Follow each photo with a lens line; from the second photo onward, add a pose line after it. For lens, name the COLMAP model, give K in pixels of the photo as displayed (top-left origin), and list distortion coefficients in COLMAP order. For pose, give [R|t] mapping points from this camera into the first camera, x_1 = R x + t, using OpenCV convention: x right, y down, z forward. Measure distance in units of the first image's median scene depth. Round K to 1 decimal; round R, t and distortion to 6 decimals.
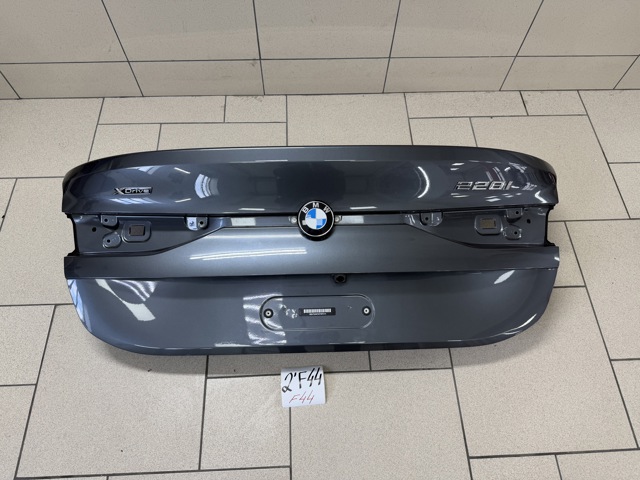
lens RADIAL K [[443.5, 0, 316.4], [0, 443.5, 240.5], [0, 0, 1]] dist [0.070883, -0.101611]
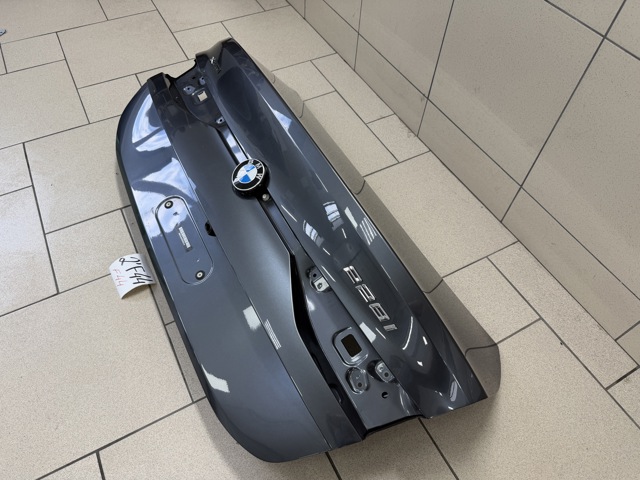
lens RADIAL K [[443.5, 0, 316.4], [0, 443.5, 240.5], [0, 0, 1]] dist [0.070883, -0.101611]
pose [[0.438574, 0.726813, -0.528578, 0.553963], [-0.805639, 0.578603, 0.127140, -0.170345], [0.398244, 0.370083, 0.839309, 0.223293]]
